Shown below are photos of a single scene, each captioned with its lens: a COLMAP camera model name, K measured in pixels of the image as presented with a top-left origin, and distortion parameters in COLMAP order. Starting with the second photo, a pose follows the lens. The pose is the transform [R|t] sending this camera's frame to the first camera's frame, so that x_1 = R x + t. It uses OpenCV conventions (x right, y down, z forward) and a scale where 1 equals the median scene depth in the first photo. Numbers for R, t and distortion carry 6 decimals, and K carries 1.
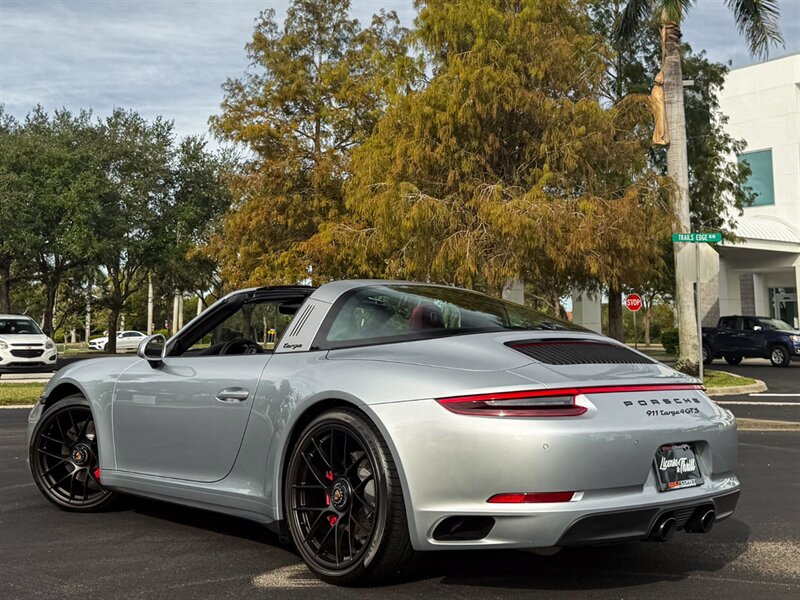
lens RADIAL K [[1035.7, 0, 401.1], [0, 1035.7, 173.0], [0, 0, 1]] dist [0.183160, -0.381334]
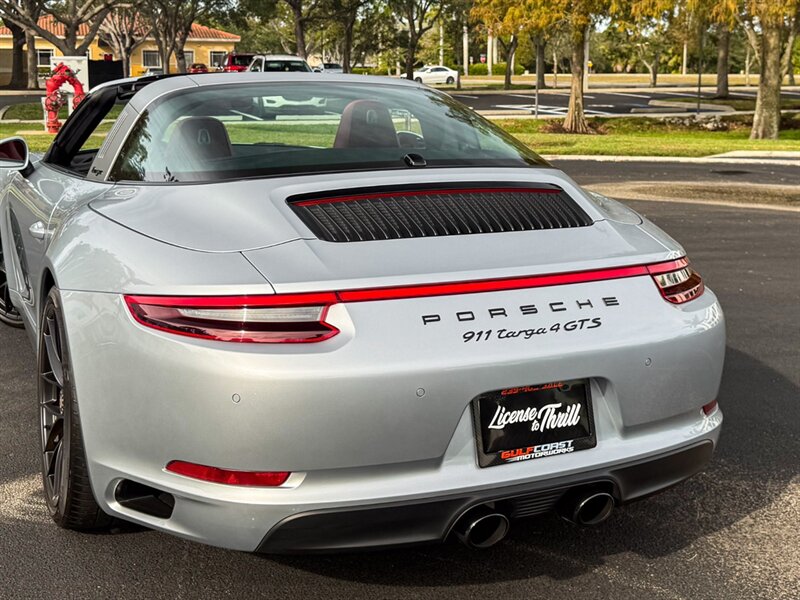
lens RADIAL K [[1035.7, 0, 401.1], [0, 1035.7, 173.0], [0, 0, 1]] dist [0.183160, -0.381334]
pose [[0.951332, 0.032842, -0.306413, 0.073518], [0.045828, 0.968172, 0.246053, 0.000442], [0.304741, -0.248120, 0.919548, 0.097600]]
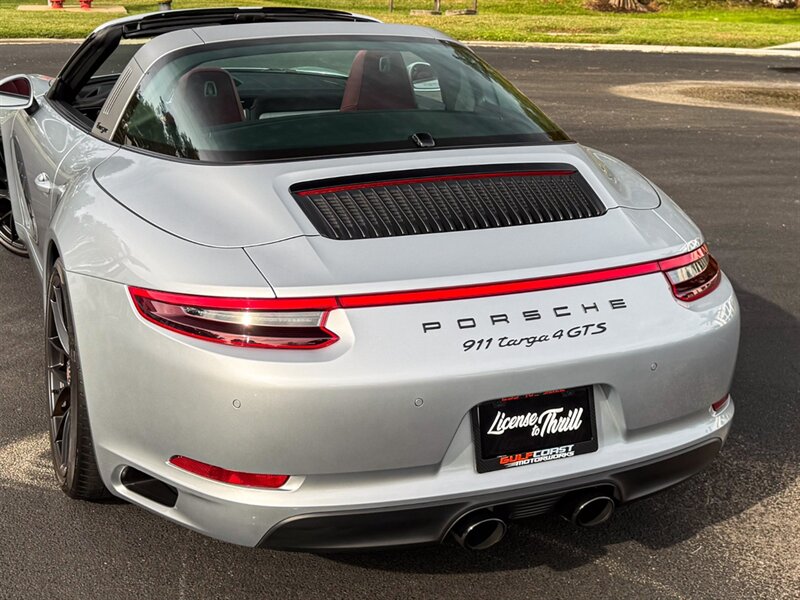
lens RADIAL K [[1130.6, 0, 373.3], [0, 1130.6, 133.8], [0, 0, 1]] dist [0.184486, -0.390880]
pose [[0.933833, 0.074529, -0.349858, 0.078088], [0.046072, 0.944848, 0.324253, -0.015974], [0.354729, -0.318917, 0.878897, 0.094902]]
